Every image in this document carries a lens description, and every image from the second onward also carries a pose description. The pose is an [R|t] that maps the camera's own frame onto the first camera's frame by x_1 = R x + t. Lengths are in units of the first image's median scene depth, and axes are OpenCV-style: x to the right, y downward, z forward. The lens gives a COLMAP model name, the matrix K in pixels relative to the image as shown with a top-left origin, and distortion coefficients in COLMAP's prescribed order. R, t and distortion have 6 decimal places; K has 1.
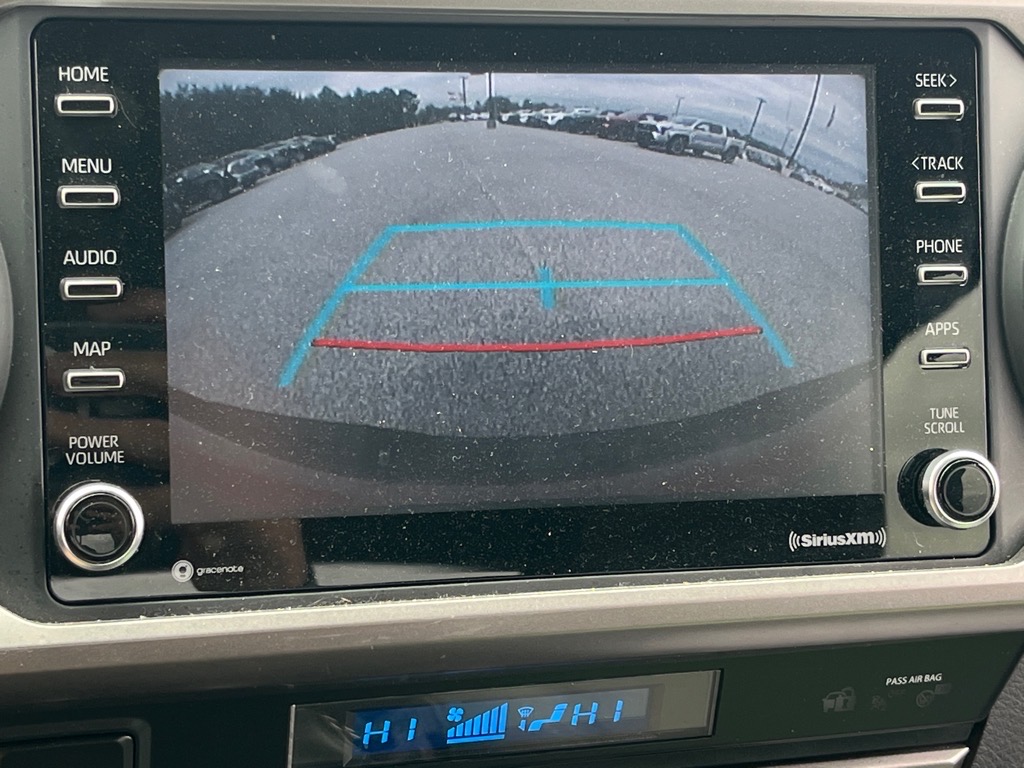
lens RADIAL K [[2116.6, 0, 512.0], [0, 2116.6, 384.0], [0, 0, 1]] dist [0.051772, 0.207122]
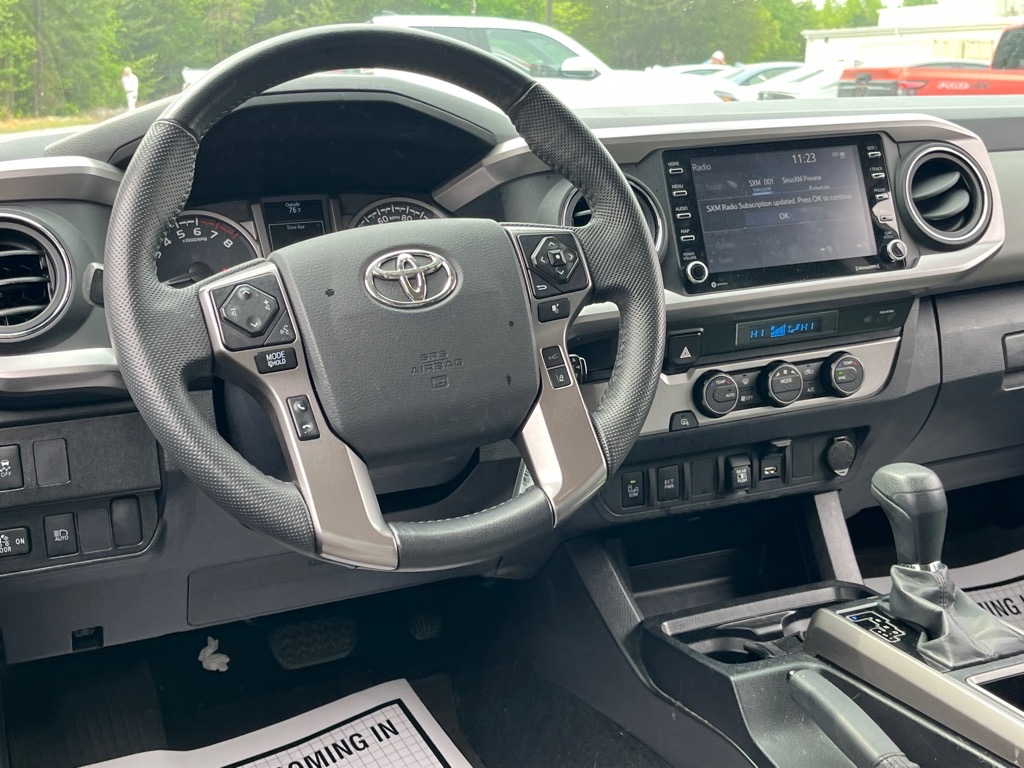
lens RADIAL K [[1282.0, 0, 512.0], [0, 1282.0, 384.0], [0, 0, 1]] dist [0.009667, 0.024271]
pose [[0.989978, -0.126314, 0.063146, -0.647461], [0.131066, 0.988313, -0.077836, 0.375576], [-0.052577, 0.085333, 0.994964, -1.230487]]
